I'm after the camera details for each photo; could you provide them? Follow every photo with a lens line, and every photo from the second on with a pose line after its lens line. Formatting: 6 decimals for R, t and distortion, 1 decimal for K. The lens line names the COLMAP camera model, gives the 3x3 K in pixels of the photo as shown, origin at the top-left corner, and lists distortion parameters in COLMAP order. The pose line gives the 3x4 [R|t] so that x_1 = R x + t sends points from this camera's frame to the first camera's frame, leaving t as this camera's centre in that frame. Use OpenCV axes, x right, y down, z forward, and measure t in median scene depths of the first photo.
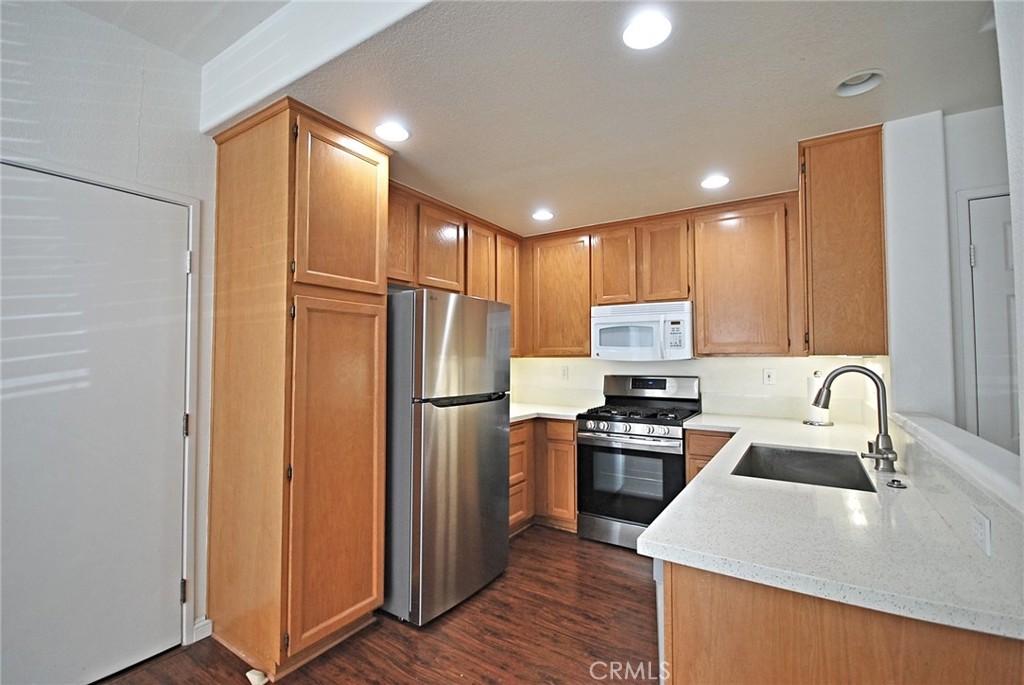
lens RADIAL K [[447.8, 0, 512.0], [0, 447.8, 342.5], [0, 0, 1]] dist [-0.002368, -0.000540]
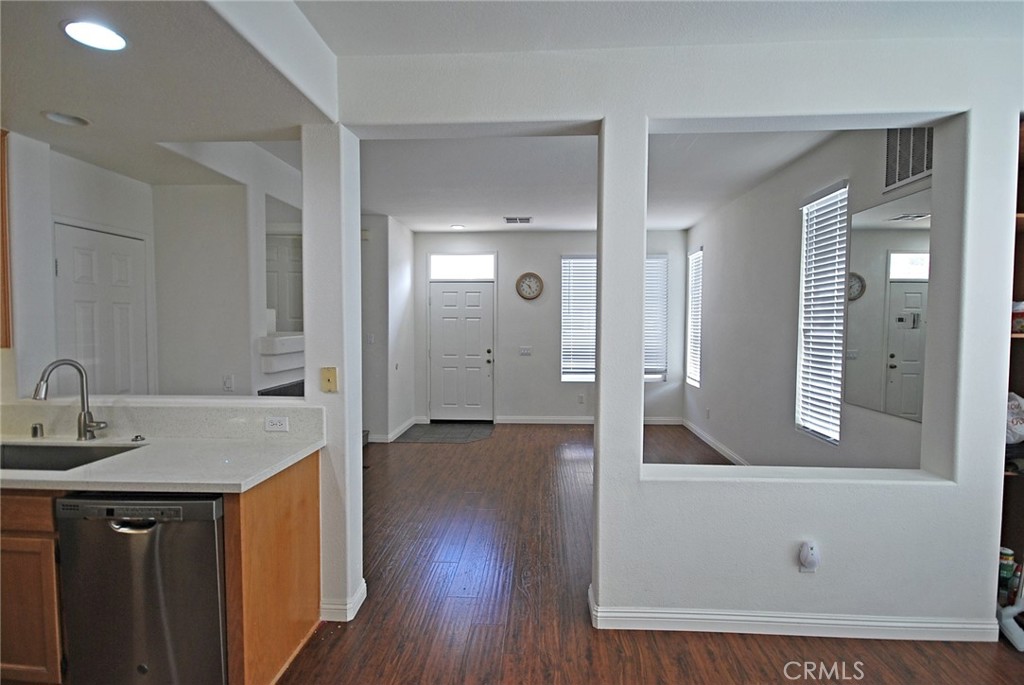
lens RADIAL K [[493.3, 0, 515.5], [0, 493.3, 341.2], [0, 0, 1]] dist [0.002594, 0.000441]
pose [[-0.491862, -0.035723, 0.869940, -0.527779], [-0.032448, 0.999216, 0.022685, -0.035383], [-0.870068, -0.017070, -0.492635, 0.337418]]
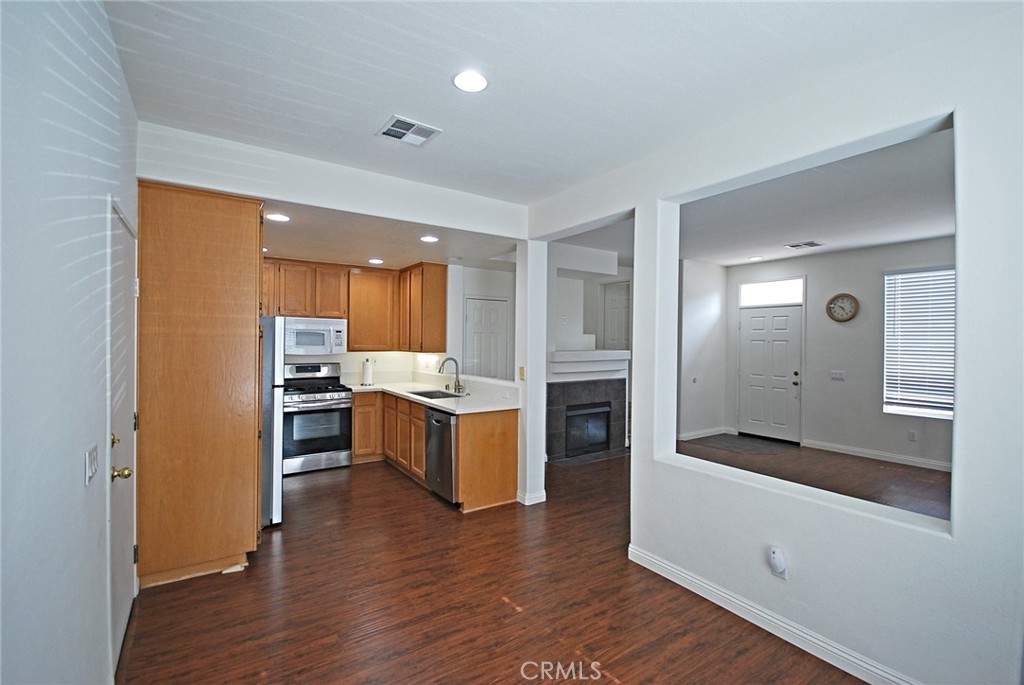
lens RADIAL K [[454.2, 0, 515.4], [0, 454.2, 343.1], [0, 0, 1]] dist [-0.002033, -0.000201]
pose [[0.393958, -0.002771, 0.919124, -0.951106], [-0.041551, 0.998919, 0.020821, -0.064660], [-0.918189, -0.046394, 0.393417, -0.280792]]
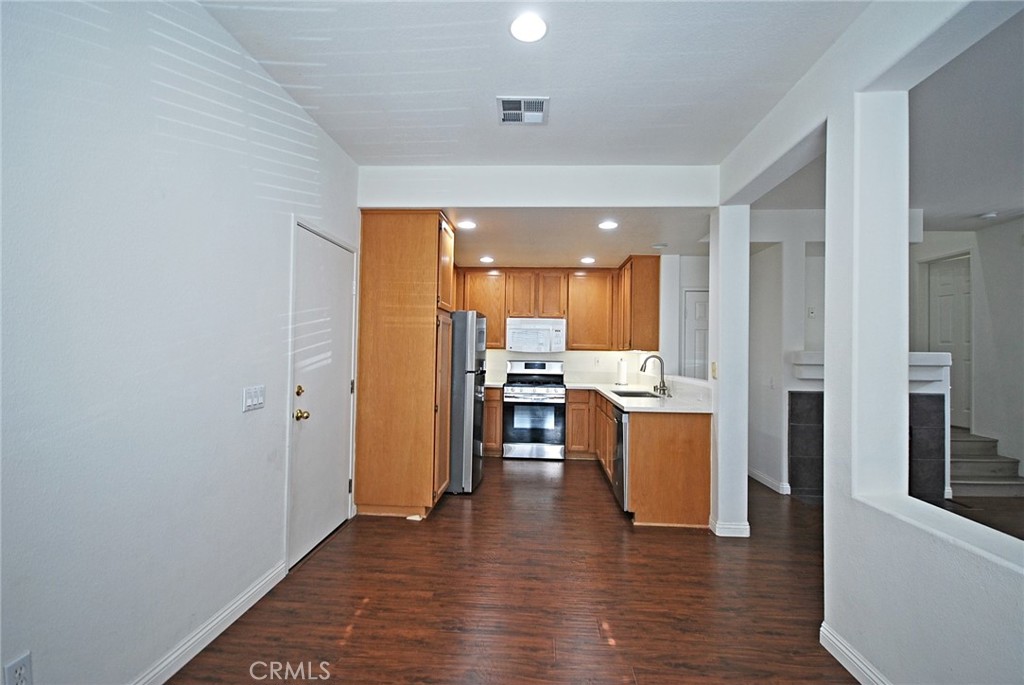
lens RADIAL K [[447.8, 0, 512.0], [0, 447.8, 342.5], [0, 0, 1]] dist [-0.002368, -0.000540]
pose [[0.874502, 0.024772, 0.484389, -0.662798], [-0.034325, 0.999352, 0.010863, -0.011080], [-0.483806, -0.026126, 0.874785, -0.473473]]
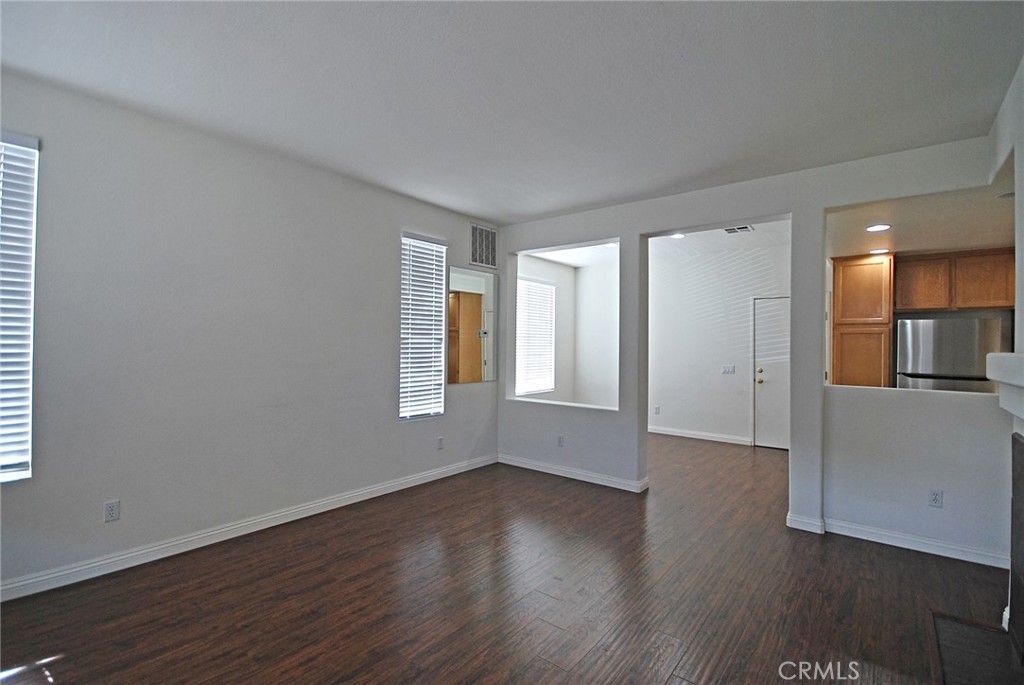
lens RADIAL K [[459.6, 0, 514.3], [0, 459.6, 341.1], [0, 0, 1]] dist [0.000884, -0.009430]
pose [[-0.111818, -0.006252, -0.993709, 1.502712], [0.022994, 0.999696, -0.008877, -0.030684], [0.993463, -0.023842, -0.111640, -0.390884]]
